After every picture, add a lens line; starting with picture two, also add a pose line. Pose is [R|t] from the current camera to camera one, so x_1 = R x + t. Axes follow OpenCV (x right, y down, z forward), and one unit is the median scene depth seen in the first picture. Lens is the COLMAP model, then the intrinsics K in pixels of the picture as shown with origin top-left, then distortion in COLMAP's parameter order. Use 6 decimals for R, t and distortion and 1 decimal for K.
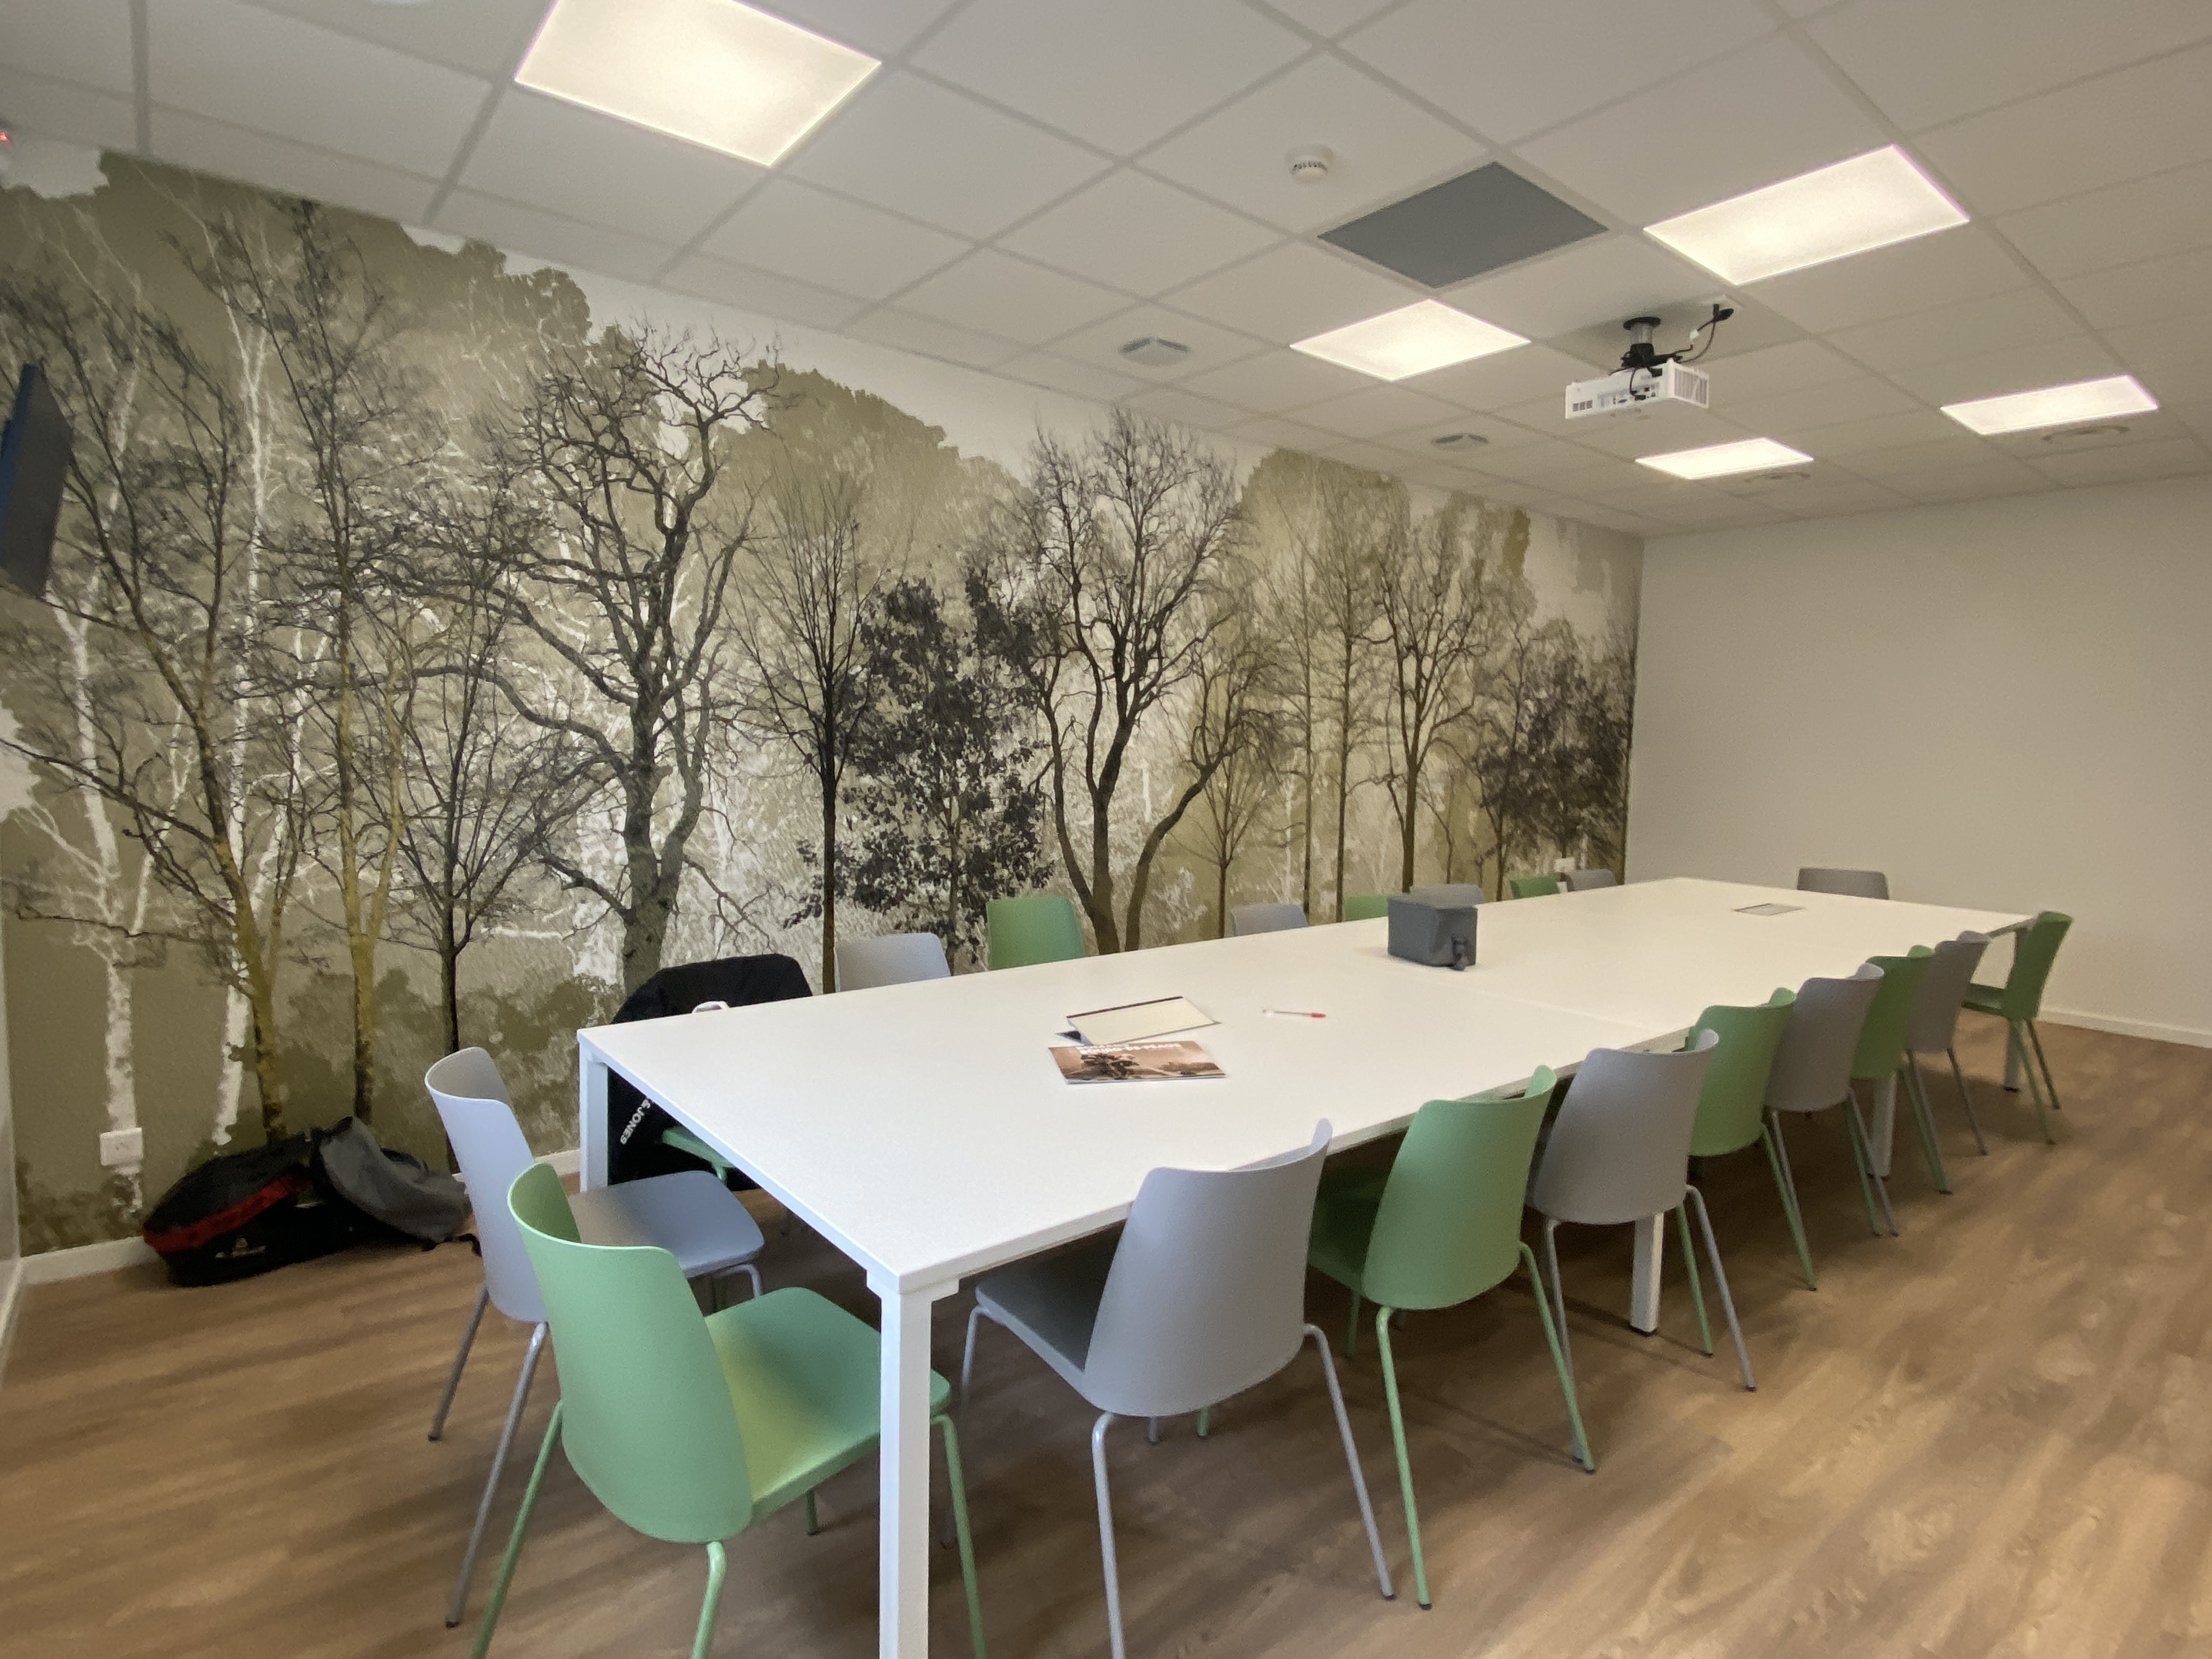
lens RADIAL K [[1135.7, 0, 1096.9], [0, 1135.7, 829.9], [0, 0, 1]] dist [0.007350, -0.000536]
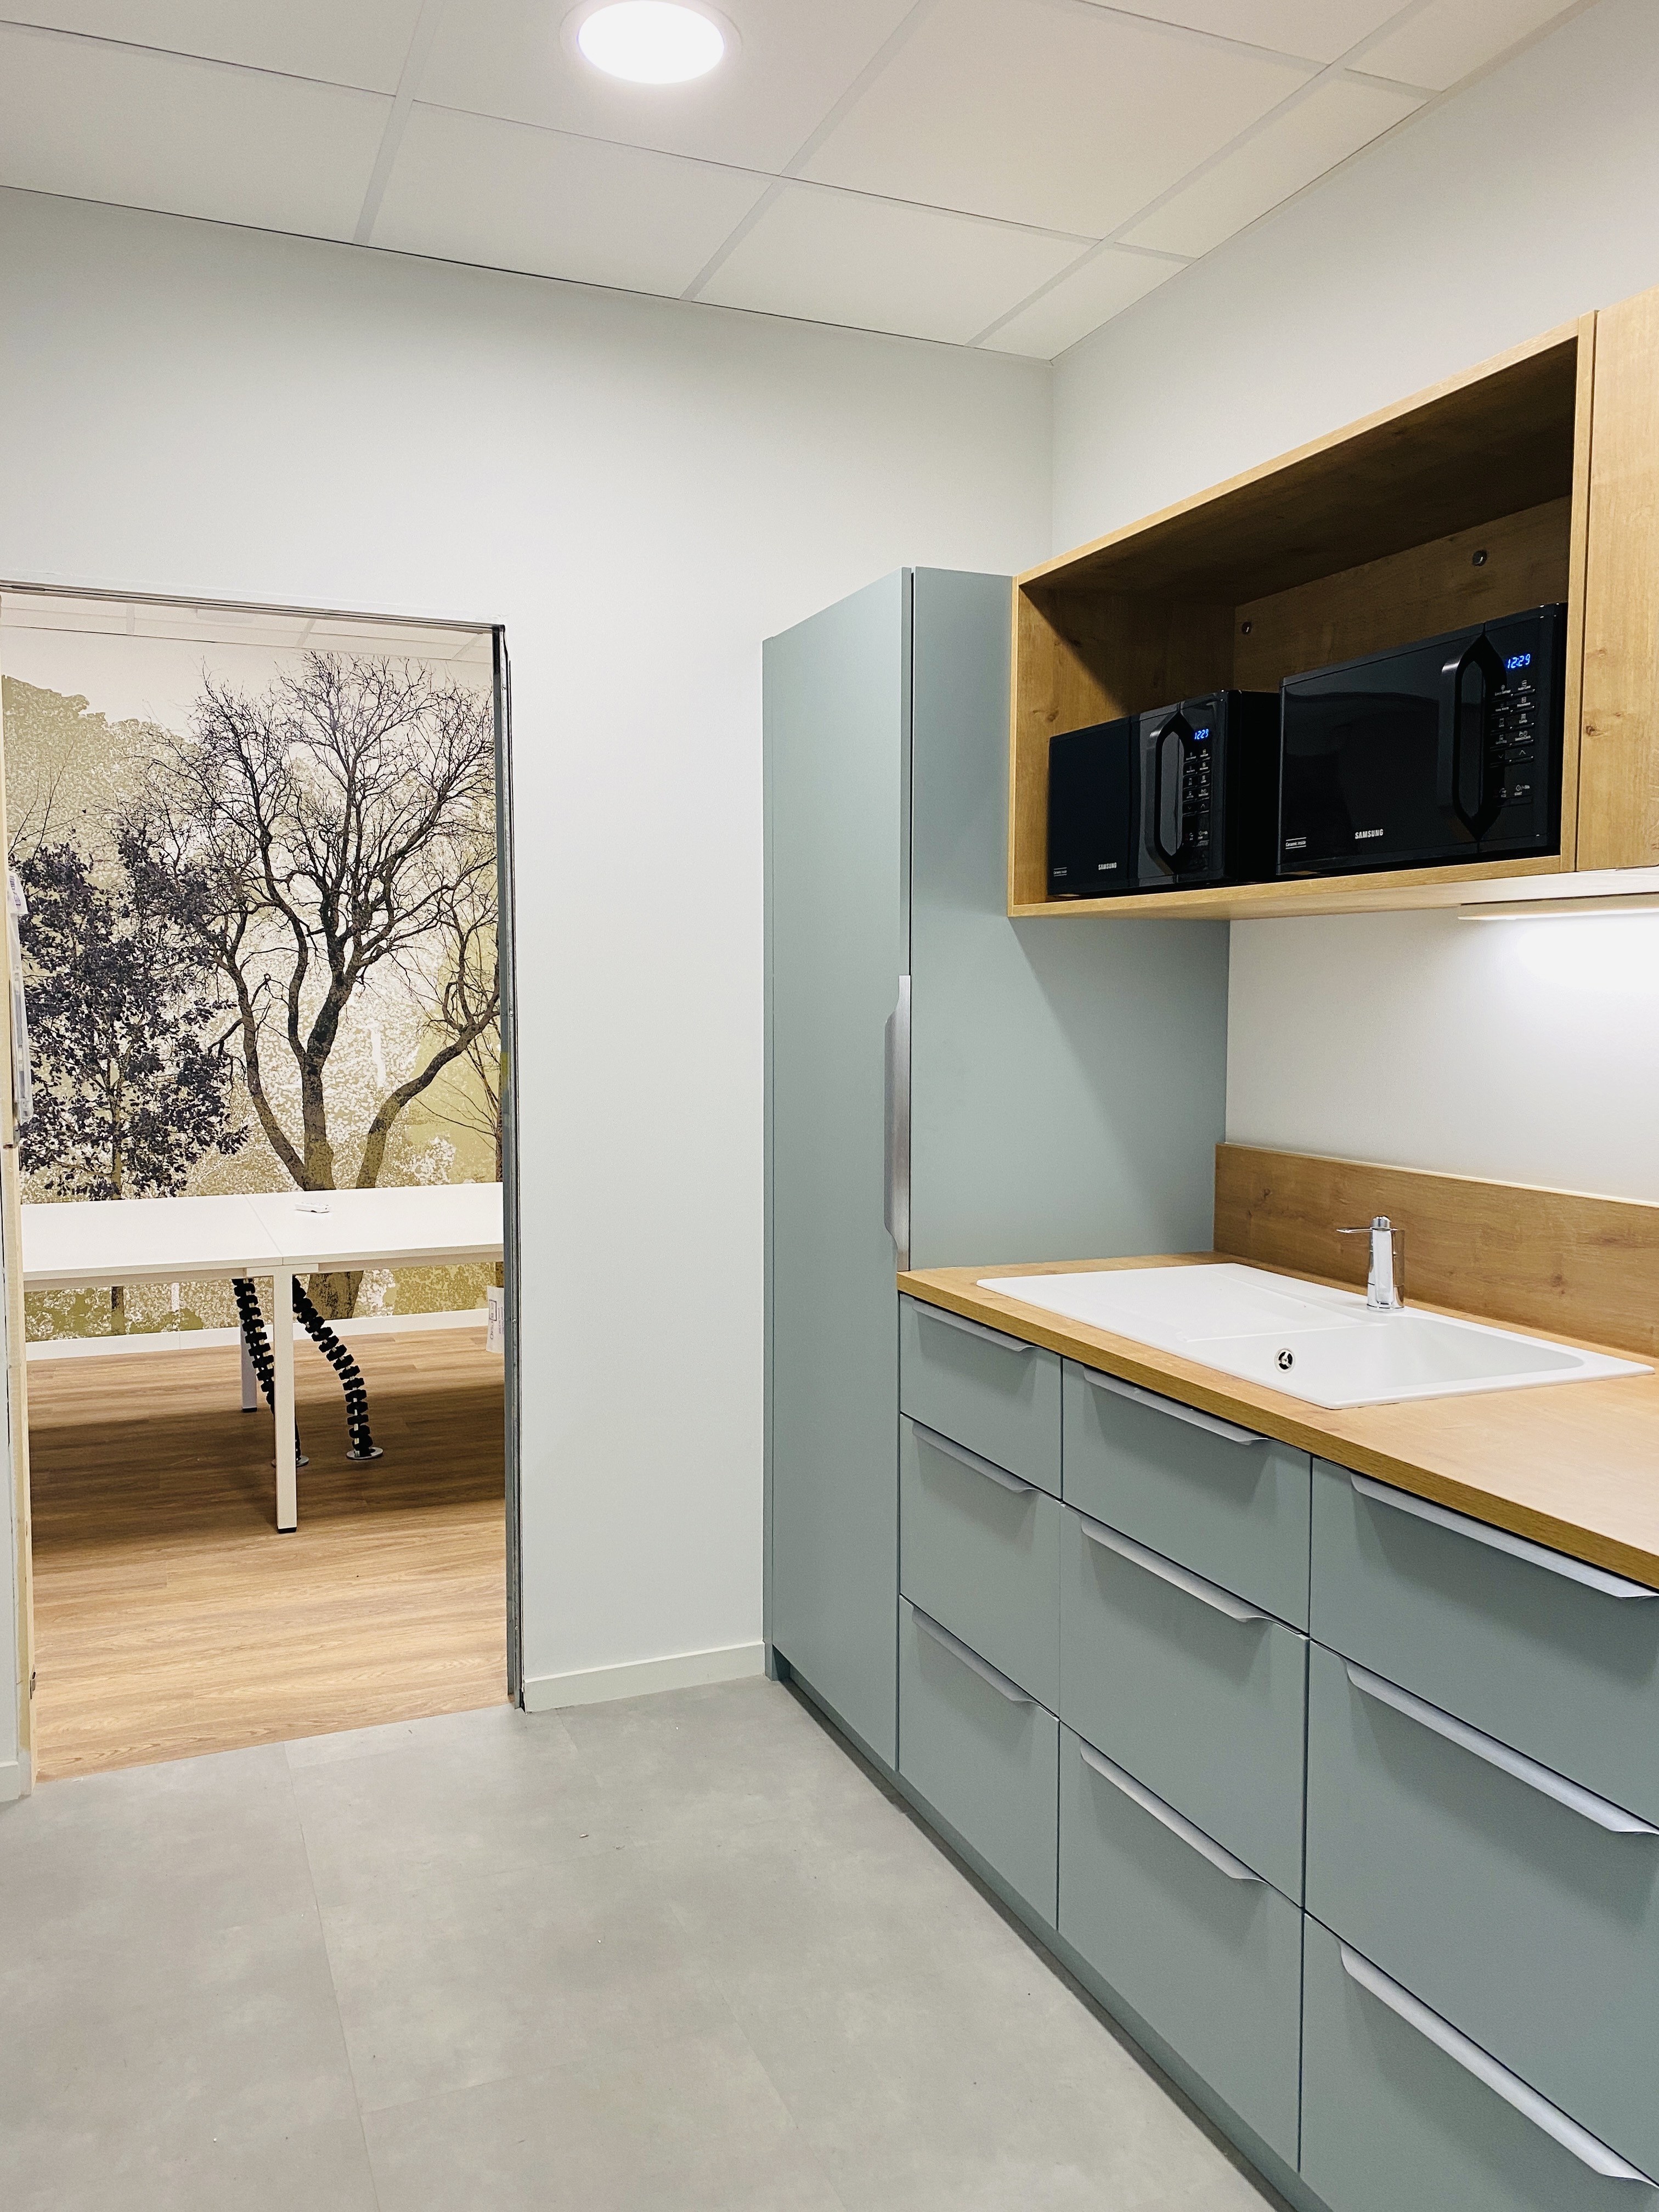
lens RADIAL K [[1684.1, 0, 834.5], [0, 1684.1, 1107.6], [0, 0, 1]] dist [-0.030704, -0.011283]
pose [[0.967227, 0.001437, -0.253911, 0.806181], [-0.005214, 0.999886, -0.014204, 0.029347], [0.253861, 0.015062, 0.967123, -0.242620]]
